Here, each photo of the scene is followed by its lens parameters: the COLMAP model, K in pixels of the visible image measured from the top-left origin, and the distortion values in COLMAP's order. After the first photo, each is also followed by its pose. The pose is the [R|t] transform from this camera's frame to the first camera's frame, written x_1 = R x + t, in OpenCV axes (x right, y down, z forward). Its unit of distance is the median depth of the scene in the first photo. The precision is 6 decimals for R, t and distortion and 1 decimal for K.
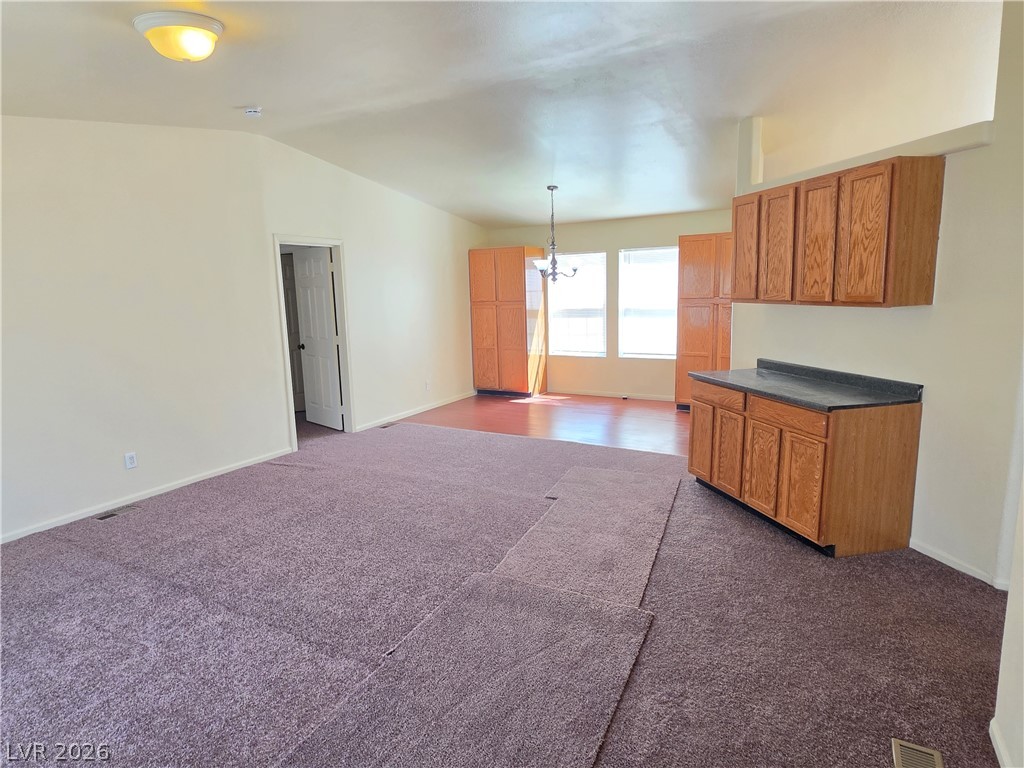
lens RADIAL K [[568.0, 0, 519.8], [0, 568.0, 381.9], [0, 0, 1]] dist [0.008224, -0.004481]
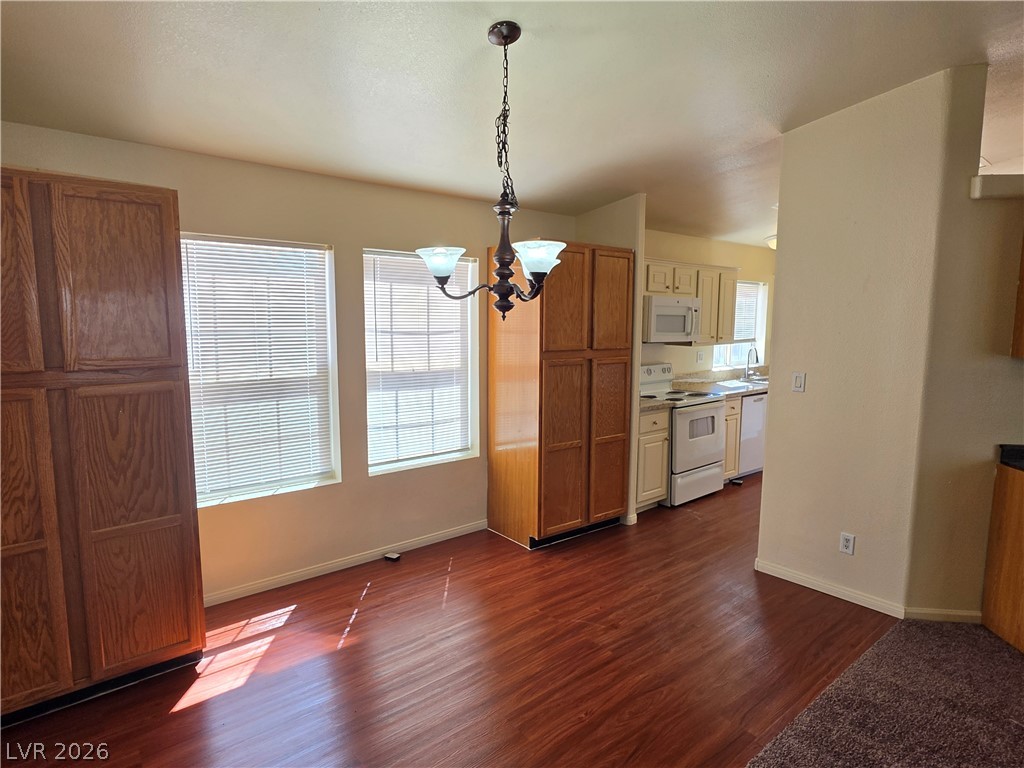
lens RADIAL K [[568.0, 0, 510.9], [0, 568.0, 381.5], [0, 0, 1]] dist [0.008224, -0.004481]
pose [[0.369740, -0.068102, 0.926636, -0.241460], [0.139412, 0.990086, 0.017138, -0.129123], [-0.918617, 0.122847, 0.375569, 0.807155]]
